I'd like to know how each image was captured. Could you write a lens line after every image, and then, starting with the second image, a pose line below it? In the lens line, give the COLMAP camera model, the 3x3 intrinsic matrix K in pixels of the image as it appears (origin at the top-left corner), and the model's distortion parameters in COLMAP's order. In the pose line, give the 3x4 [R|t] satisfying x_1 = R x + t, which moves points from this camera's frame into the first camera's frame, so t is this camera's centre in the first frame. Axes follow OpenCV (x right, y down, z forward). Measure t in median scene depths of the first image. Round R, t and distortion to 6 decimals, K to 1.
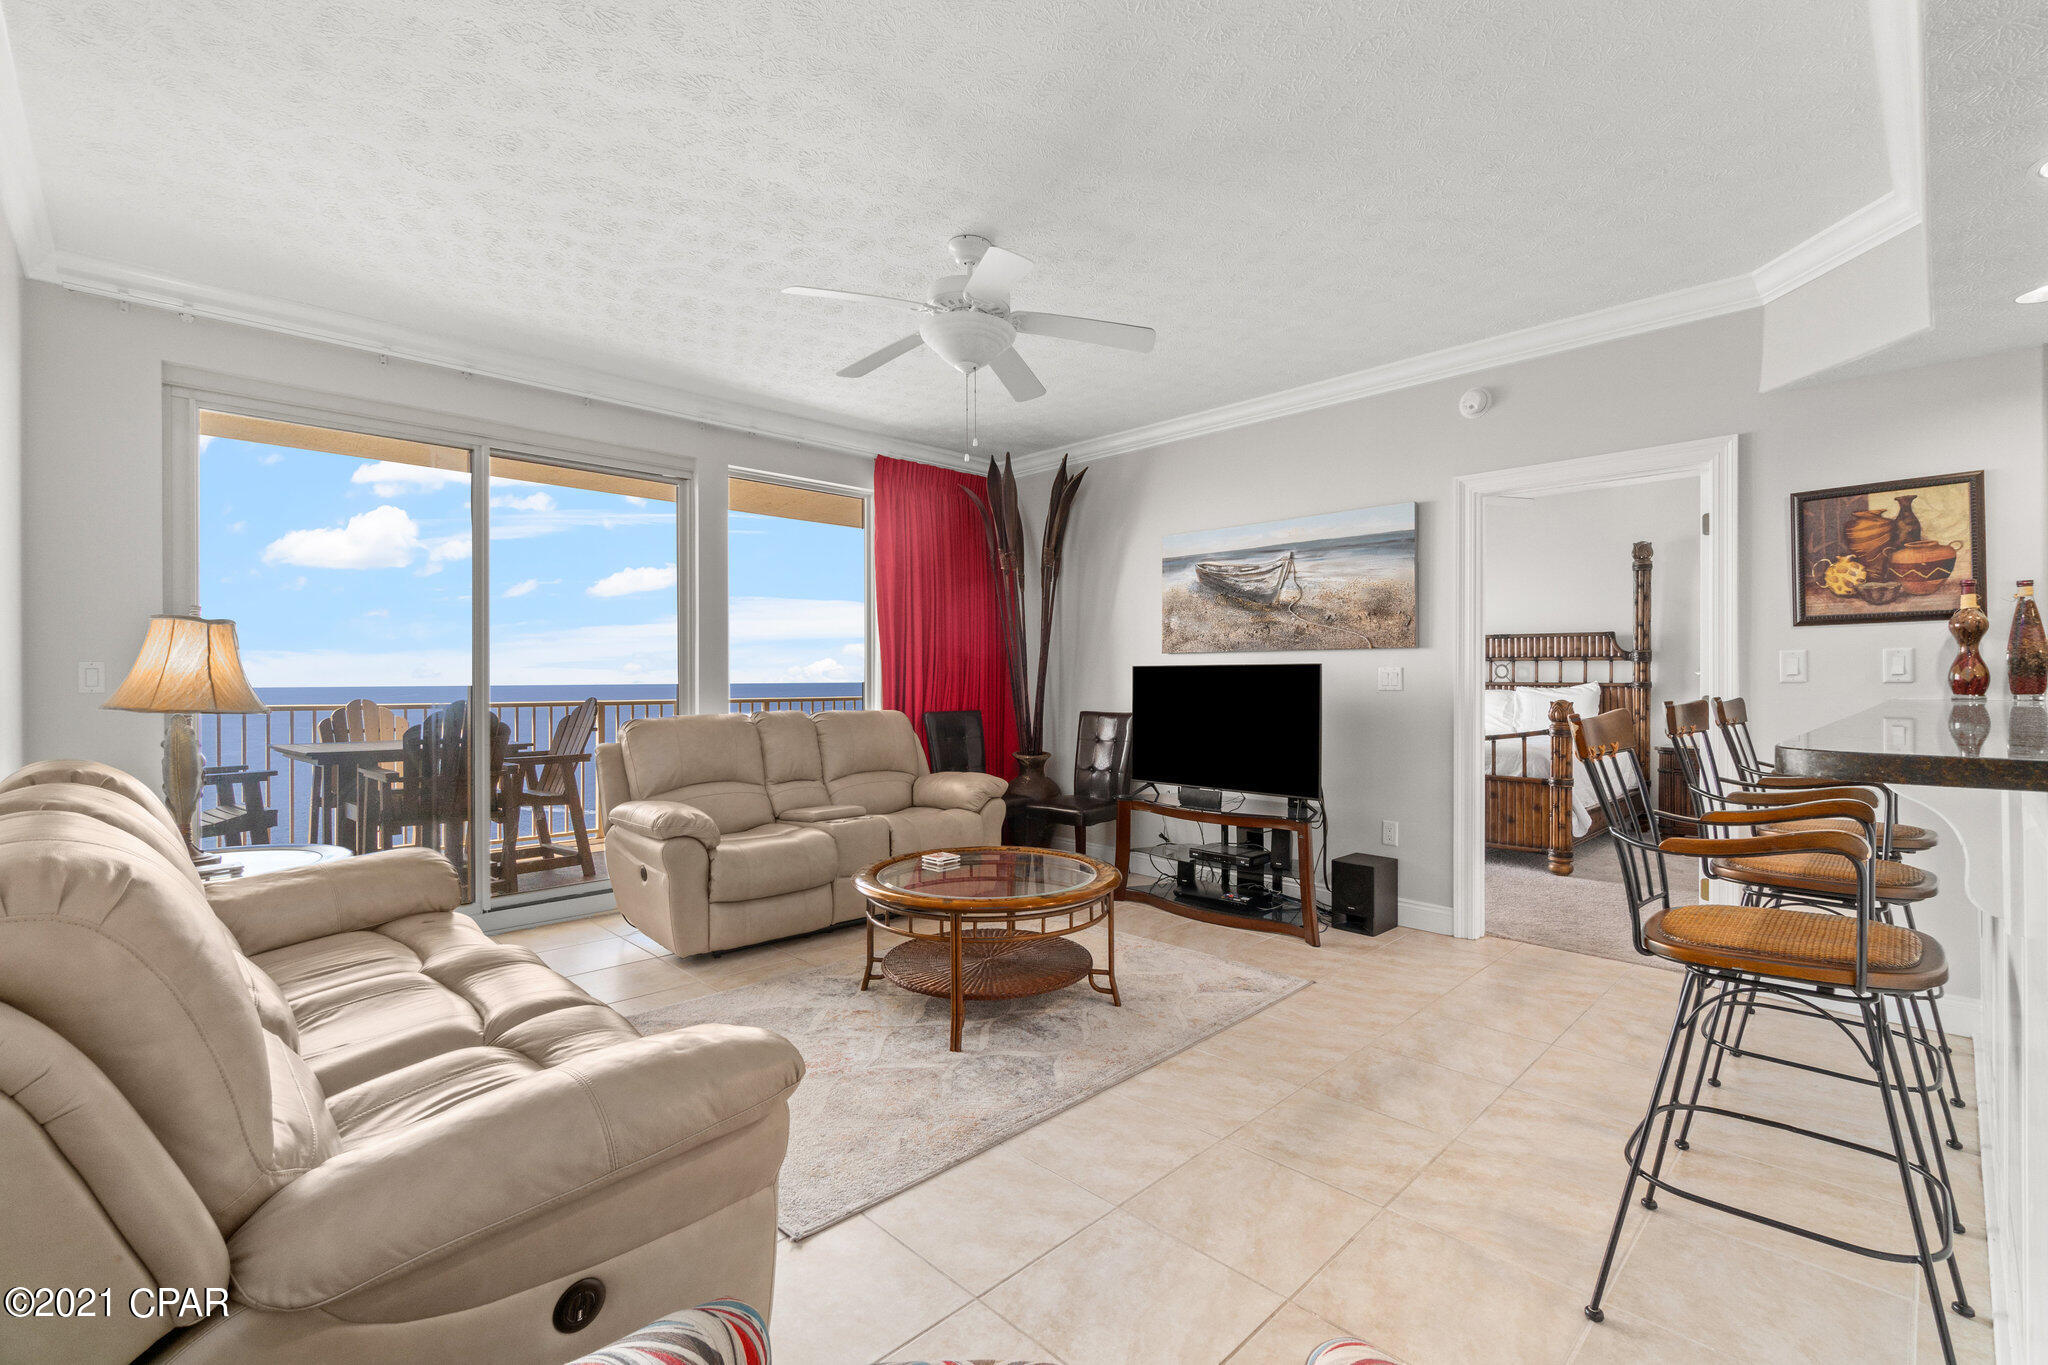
lens RADIAL K [[883.3, 0, 1029.1], [0, 883.3, 689.8], [0, 0, 1]] dist [-0.004828, 0.001151]
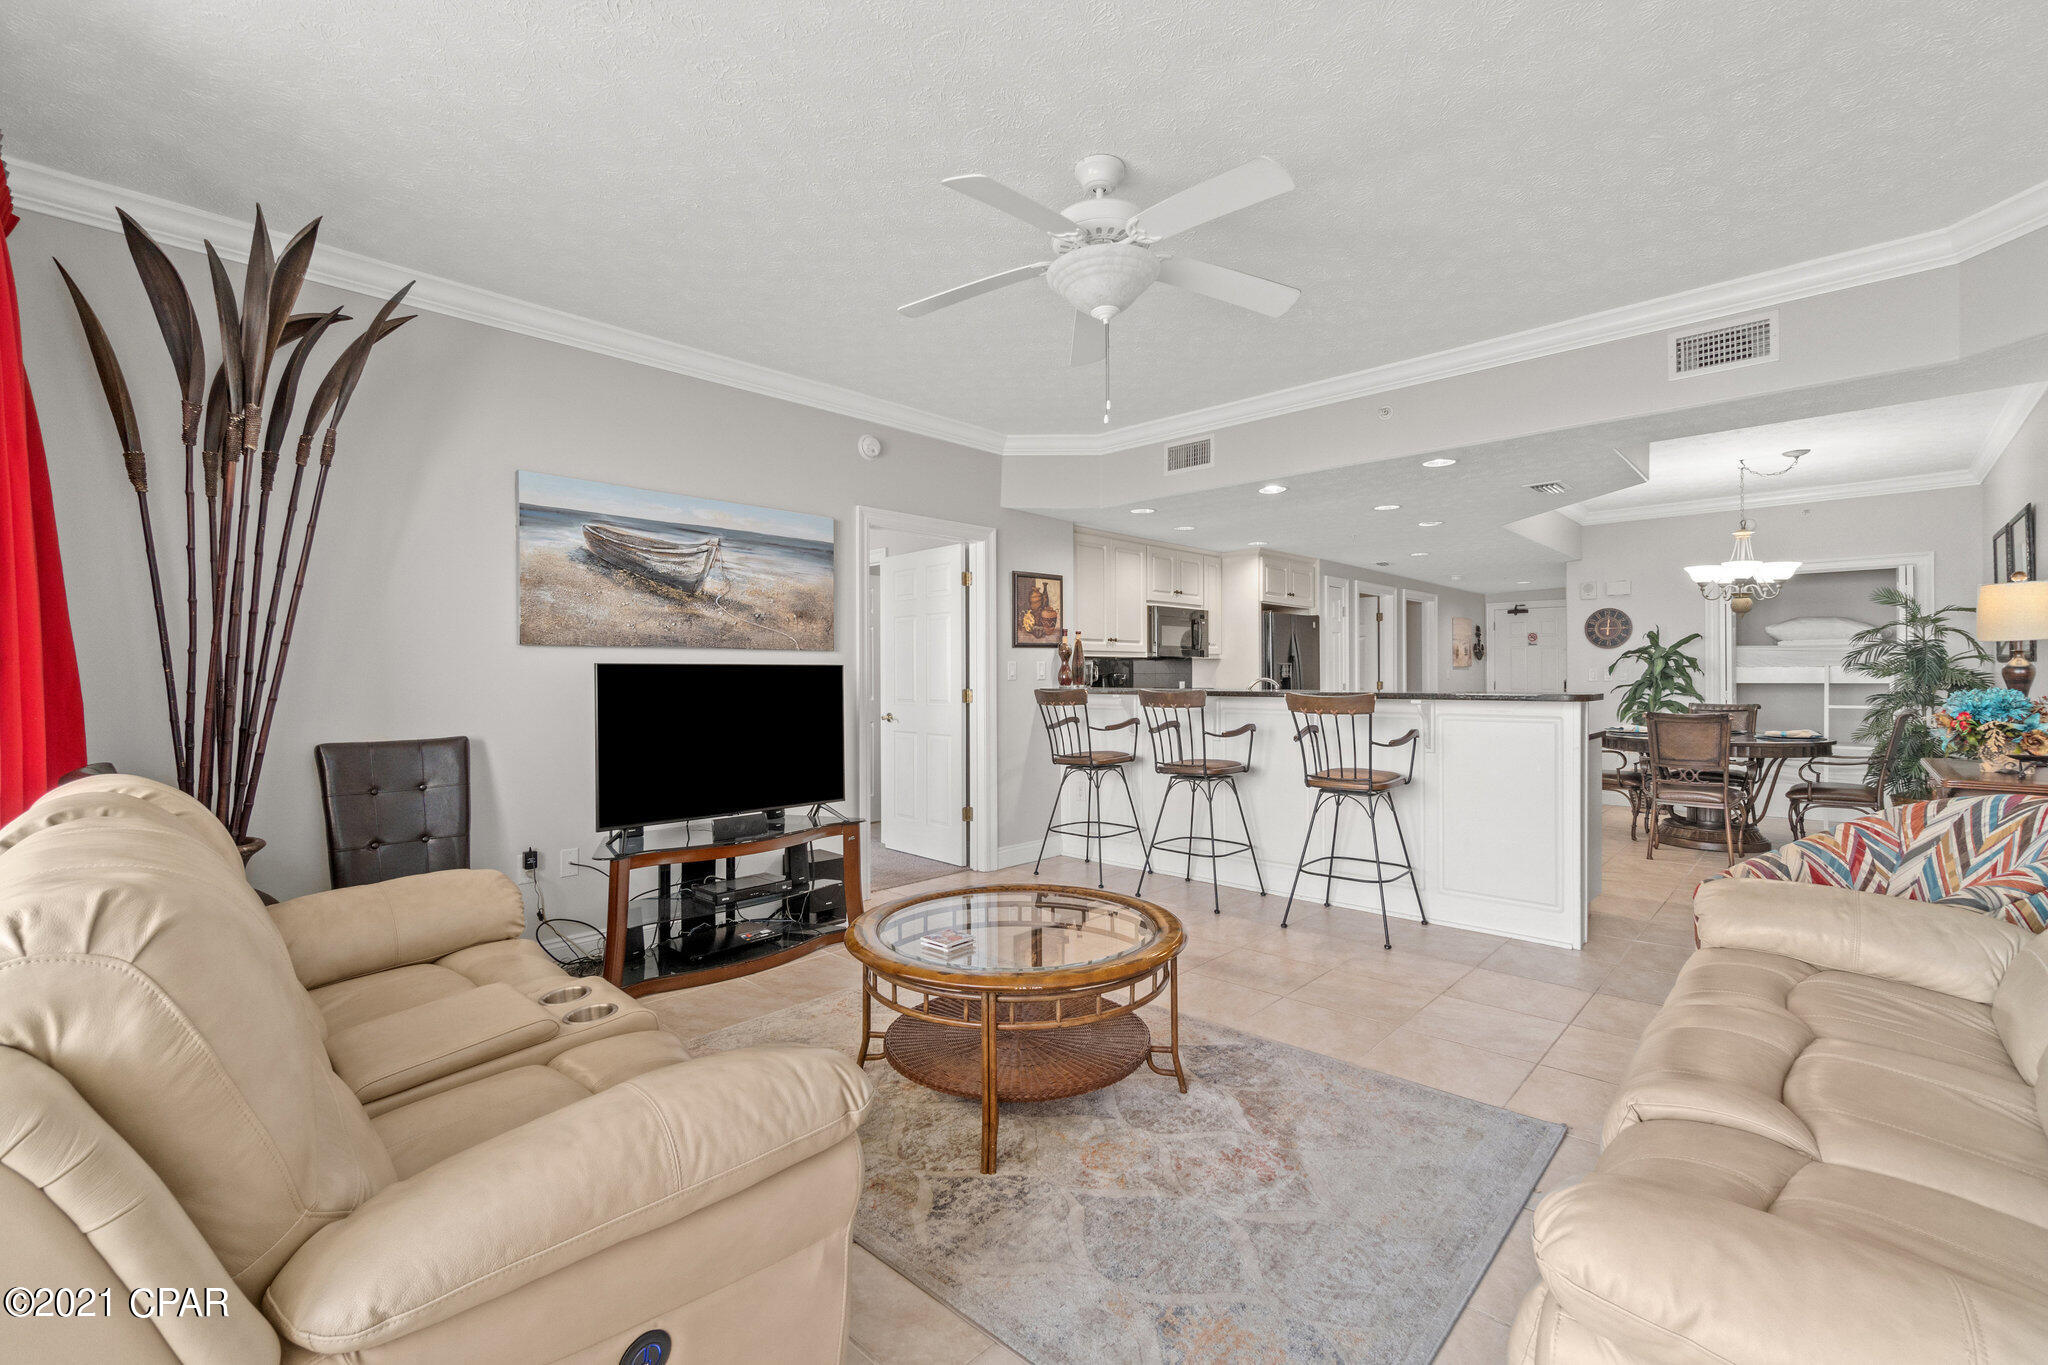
lens RADIAL K [[883.3, 0, 1015.5], [0, 883.3, 687.6], [0, 0, 1]] dist [-0.004828, 0.001151]
pose [[-0.023983, -0.008940, 0.999672, -0.648533], [0.020889, 0.999737, 0.009442, -0.008519], [-0.999494, 0.021109, -0.023790, 0.787847]]
